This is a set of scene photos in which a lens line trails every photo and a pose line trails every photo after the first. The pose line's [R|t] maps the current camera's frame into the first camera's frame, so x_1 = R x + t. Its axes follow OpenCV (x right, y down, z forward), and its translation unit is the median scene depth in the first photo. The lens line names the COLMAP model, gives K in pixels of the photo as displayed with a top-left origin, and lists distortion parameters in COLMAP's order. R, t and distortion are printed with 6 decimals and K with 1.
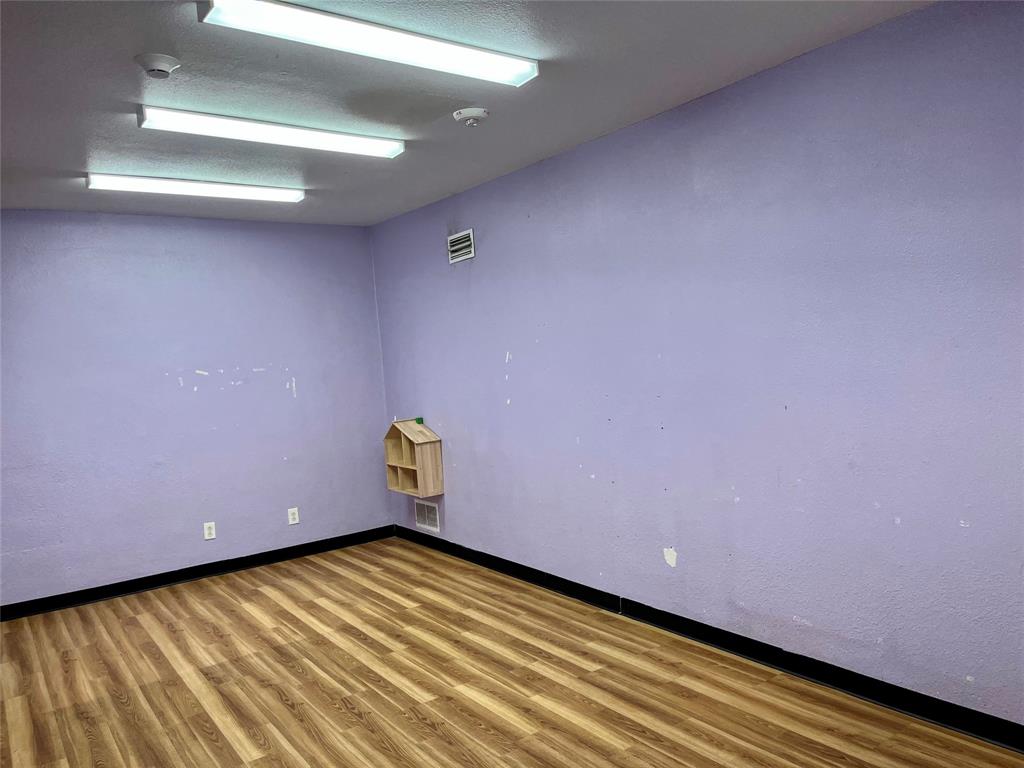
lens RADIAL K [[786.2, 0, 517.0], [0, 786.2, 386.3], [0, 0, 1]] dist [0.028528, -0.006092]
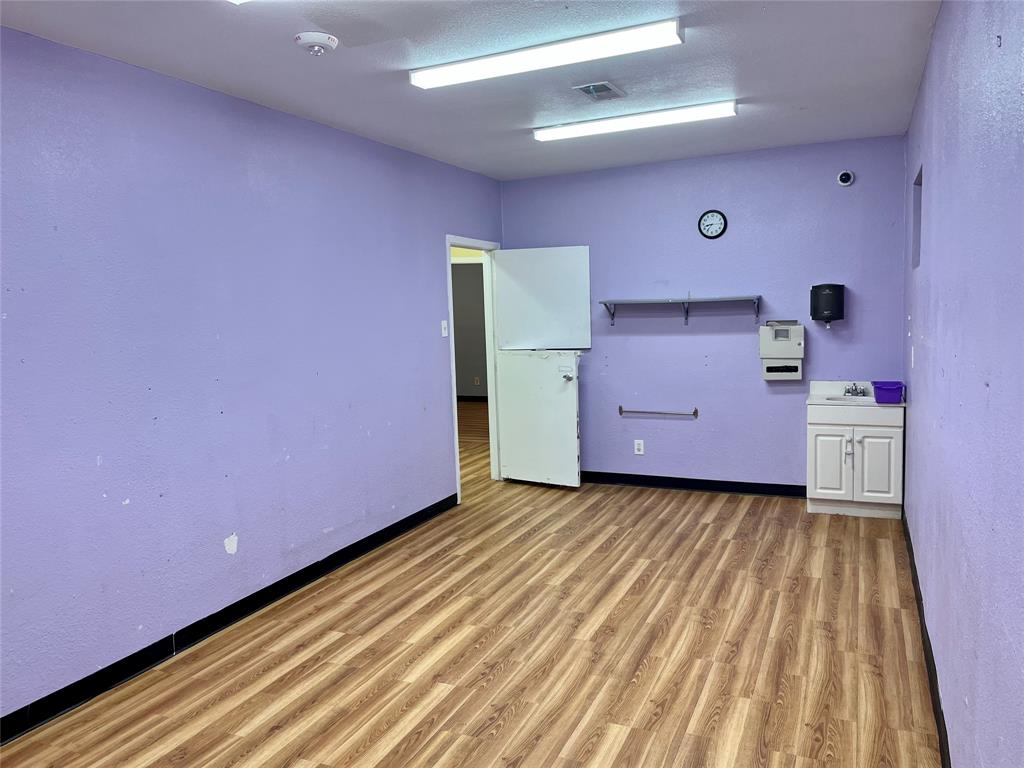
lens RADIAL K [[786.2, 0, 515.5], [0, 786.2, 383.3], [0, 0, 1]] dist [0.028528, -0.006092]
pose [[-0.519774, 0.005824, 0.854284, -0.909361], [0.112092, 0.991797, 0.061439, -0.000845], [-0.846918, 0.127693, -0.516163, 1.311889]]
